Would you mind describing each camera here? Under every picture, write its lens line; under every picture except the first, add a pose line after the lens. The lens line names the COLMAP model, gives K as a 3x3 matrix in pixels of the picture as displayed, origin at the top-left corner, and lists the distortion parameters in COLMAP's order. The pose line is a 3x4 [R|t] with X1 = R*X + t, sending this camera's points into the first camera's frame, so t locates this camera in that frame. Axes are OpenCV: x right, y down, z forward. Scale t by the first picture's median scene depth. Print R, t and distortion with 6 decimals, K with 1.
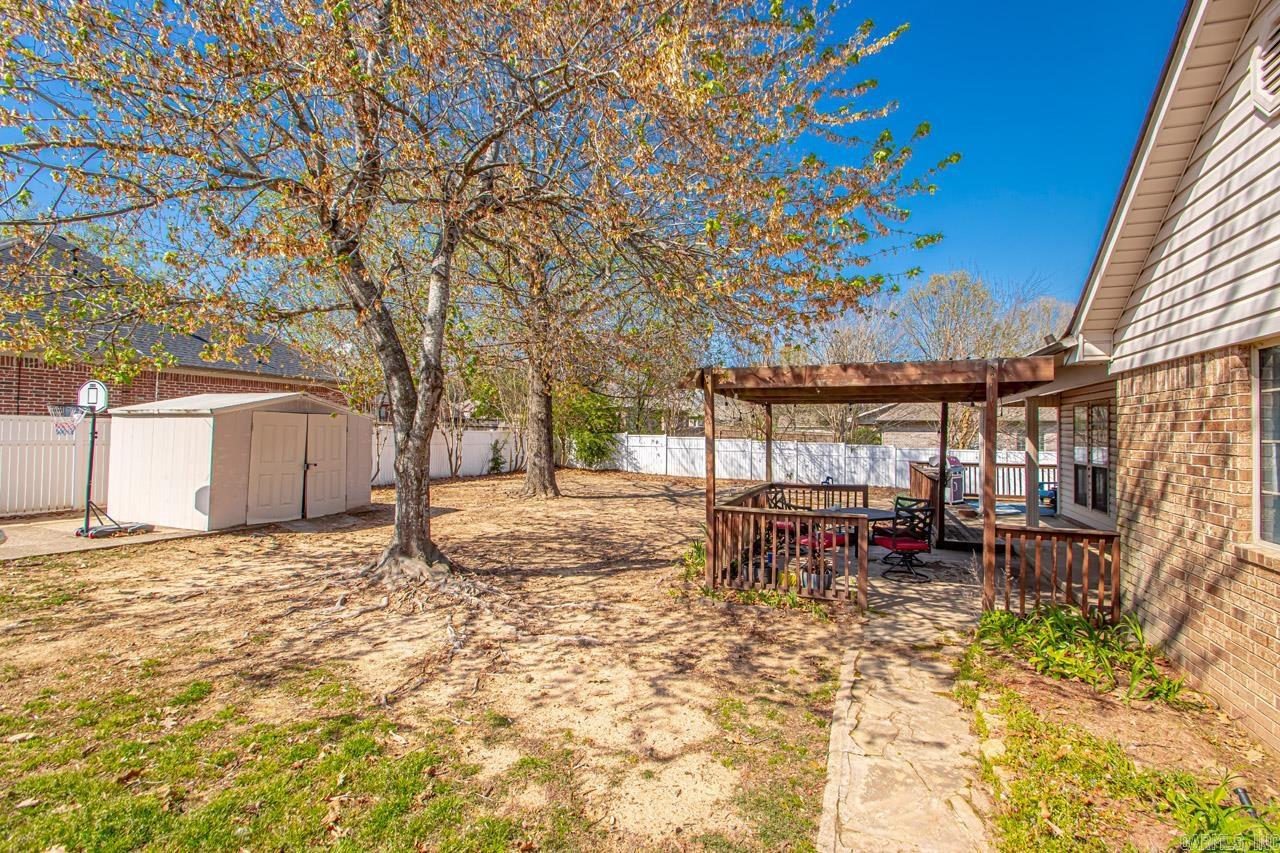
lens RADIAL K [[593.4, 0, 652.5], [0, 593.4, 420.4], [0, 0, 1]] dist [0.000959, -0.011266]
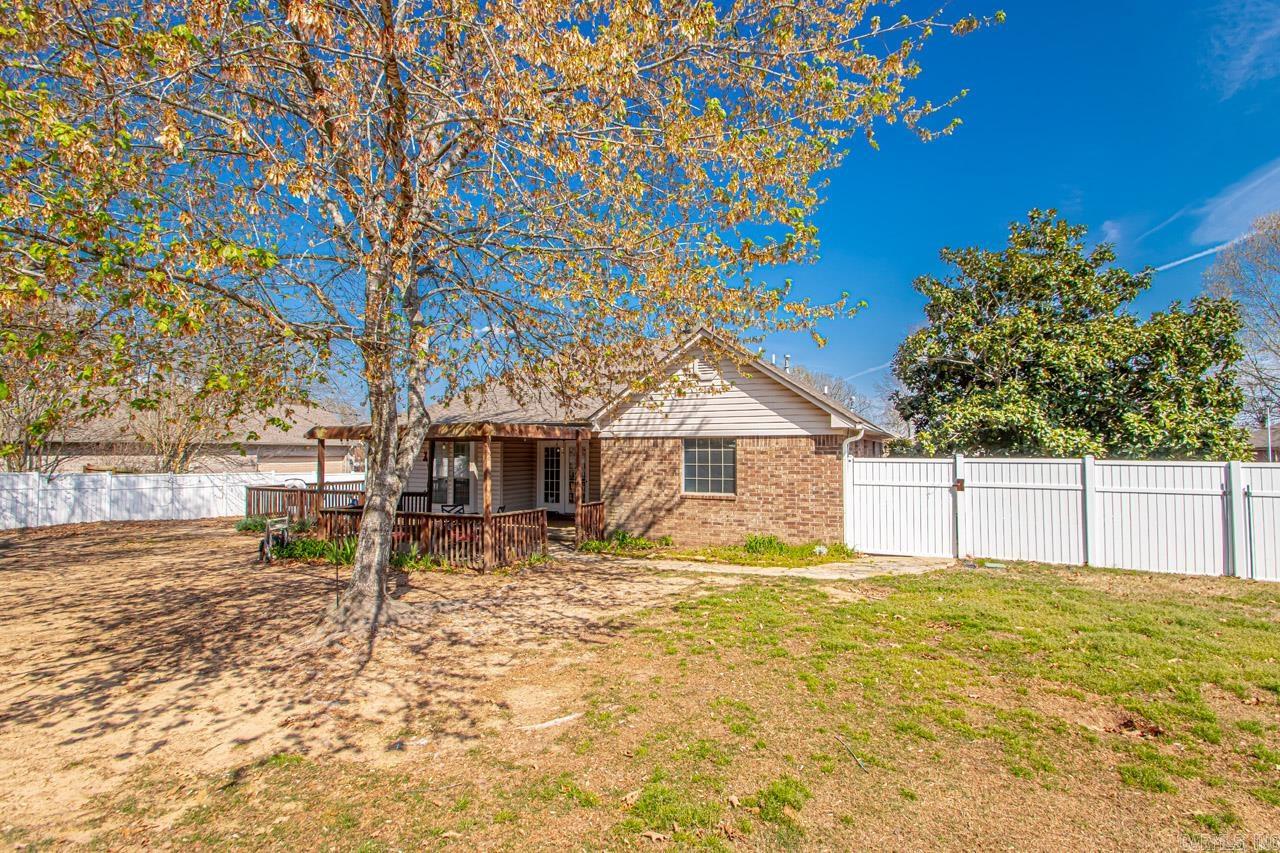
lens RADIAL K [[615.8, 0, 639.9], [0, 615.8, 450.6], [0, 0, 1]] dist [0.022274, 0.000874]
pose [[0.098311, -0.005610, 0.995140, -1.498107], [-0.019703, 0.999777, 0.007583, -0.039320], [-0.994961, -0.020352, 0.098179, 0.509078]]
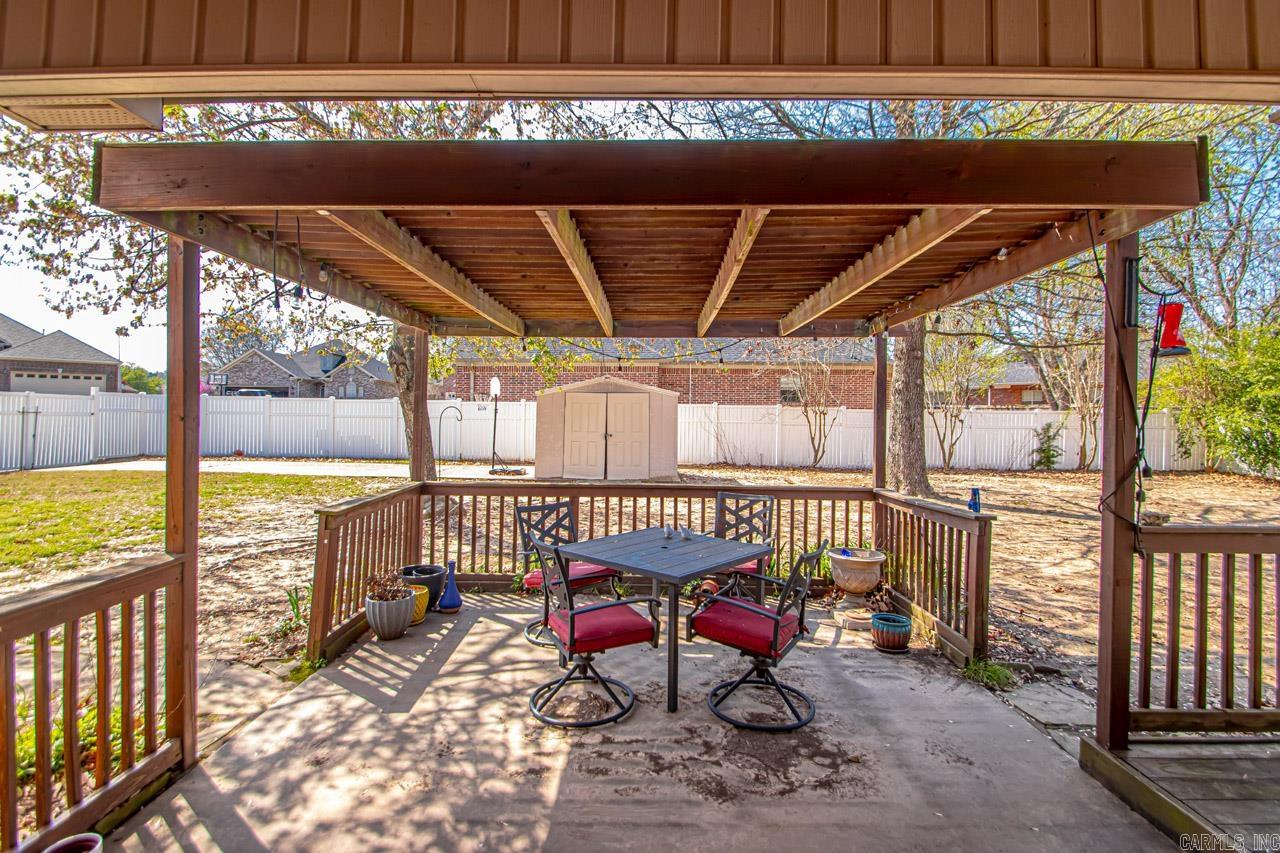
lens RADIAL K [[615.6, 0, 643.3], [0, 615.6, 418.4], [0, 0, 1]] dist [0.022962, -0.022858]
pose [[0.338578, -0.005178, -0.940924, 1.008966], [0.016740, 0.999860, 0.000521, 0.066164], [0.940790, -0.015927, 0.338617, 1.033190]]
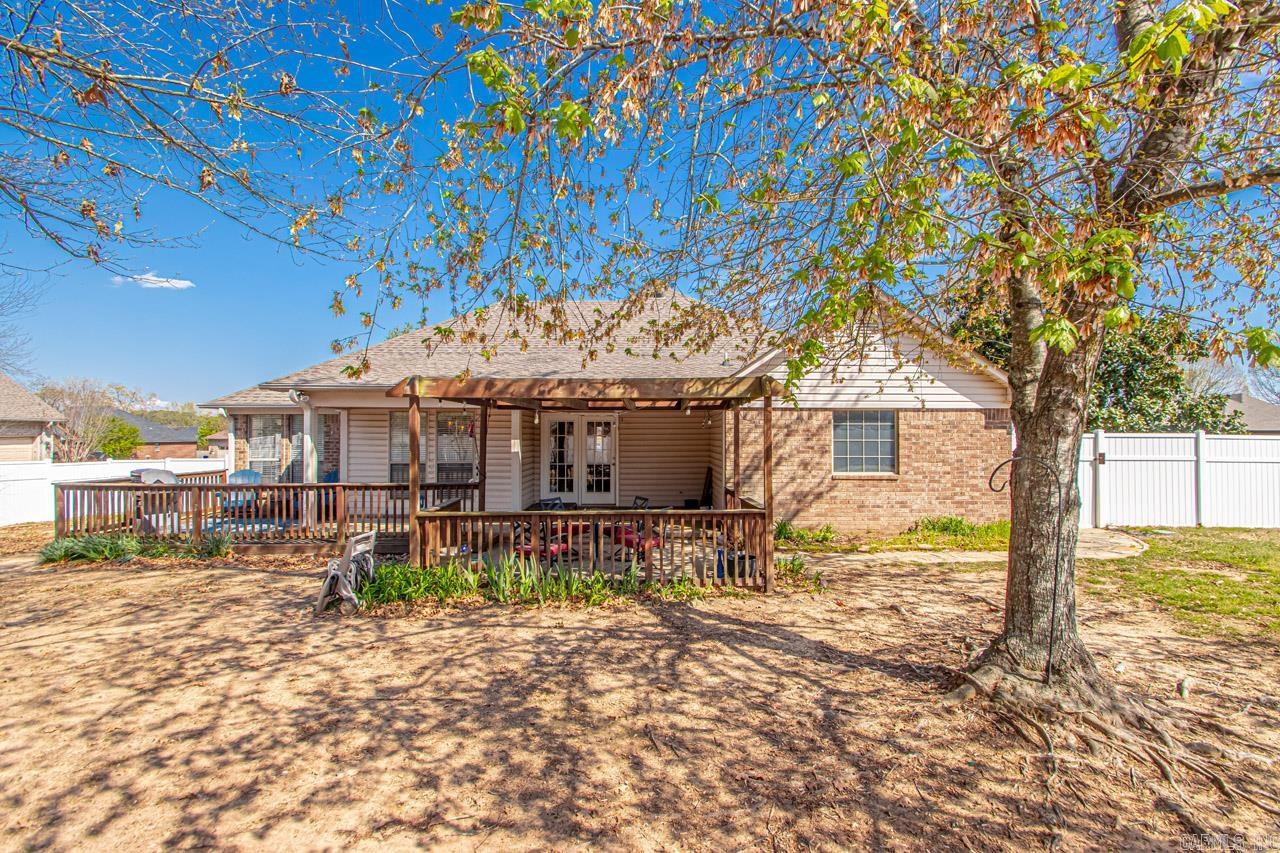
lens RADIAL K [[615.6, 0, 643.3], [0, 615.6, 418.4], [0, 0, 1]] dist [0.022962, -0.022858]
pose [[-0.363468, 0.019324, 0.931406, -0.897644], [-0.024943, 0.999225, -0.030465, 0.024399], [-0.931273, -0.034305, -0.362704, 1.737046]]
